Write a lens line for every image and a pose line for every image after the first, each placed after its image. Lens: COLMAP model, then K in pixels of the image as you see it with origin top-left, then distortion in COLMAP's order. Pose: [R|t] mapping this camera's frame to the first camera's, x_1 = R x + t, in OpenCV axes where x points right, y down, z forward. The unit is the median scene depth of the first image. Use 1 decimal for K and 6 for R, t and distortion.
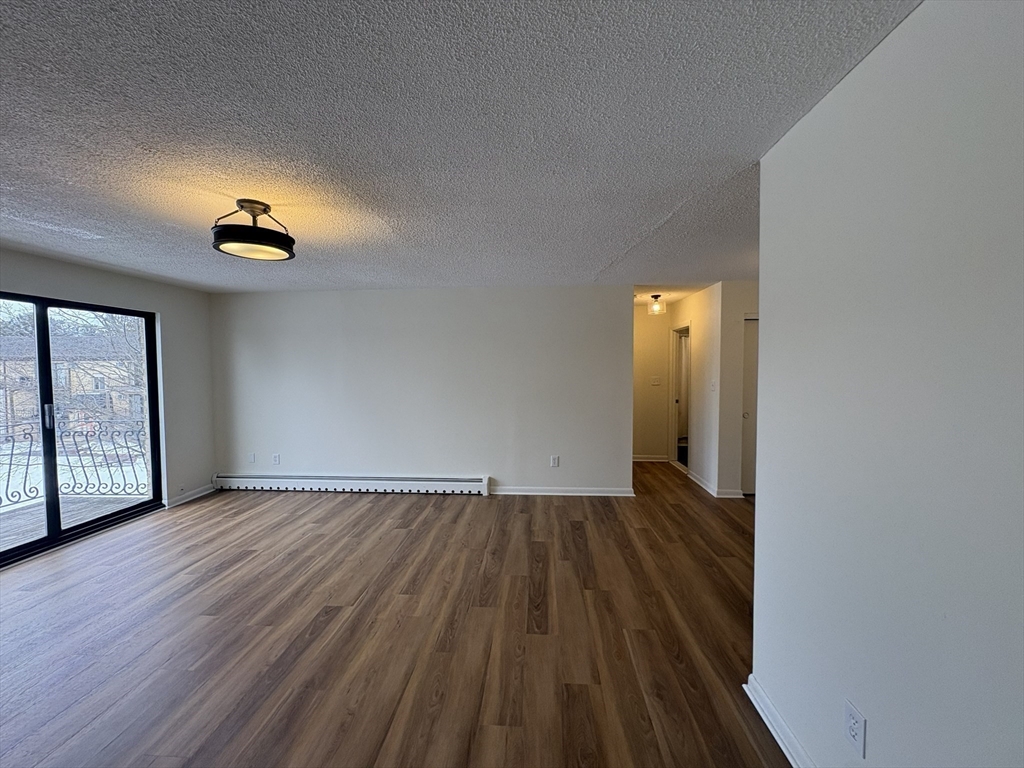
lens RADIAL K [[405.9, 0, 510.5], [0, 405.9, 384.5], [0, 0, 1]] dist [0.000783, 0.000292]
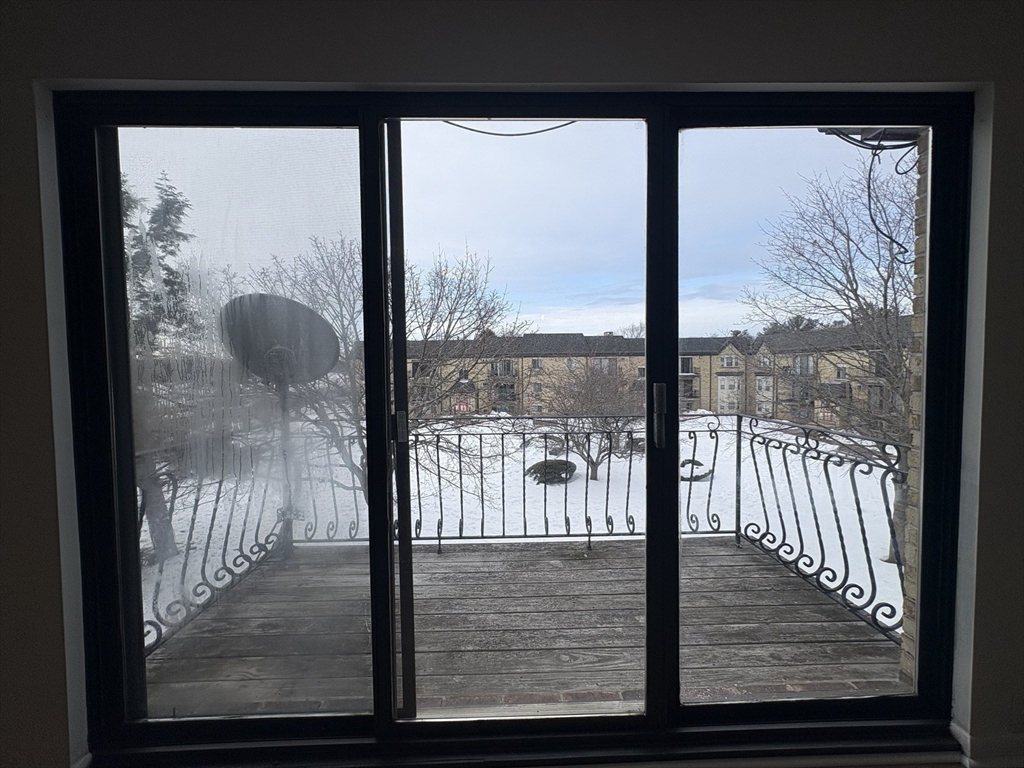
lens RADIAL K [[405.9, 0, 515.8], [0, 405.9, 384.0], [0, 0, 1]] dist [0.000783, 0.000292]
pose [[0.100539, 0.046914, -0.993826, -0.814079], [-0.028987, 0.998602, 0.044207, 0.038431], [0.994511, 0.024364, 0.101758, 0.867617]]
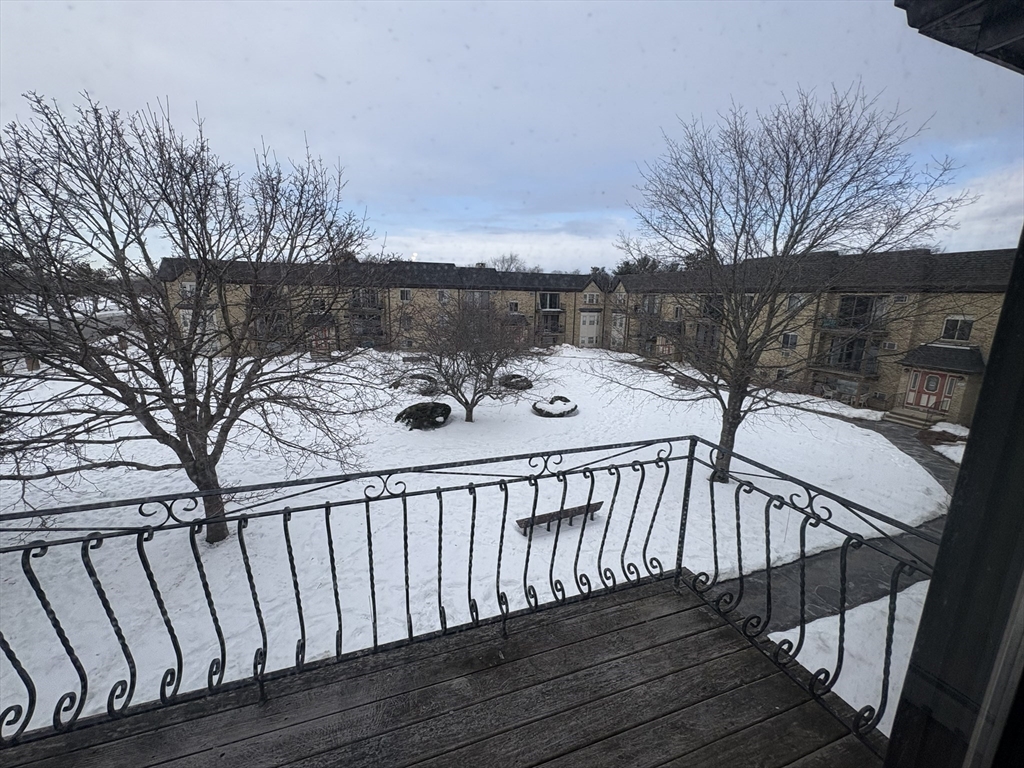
lens RADIAL K [[405.9, 0, 514.8], [0, 405.9, 383.6], [0, 0, 1]] dist [0.000783, 0.000292]
pose [[0.400251, 0.204560, -0.893283, -1.175427], [-0.058204, 0.978475, 0.197989, -0.075255], [0.914555, -0.027253, 0.403541, 0.898501]]
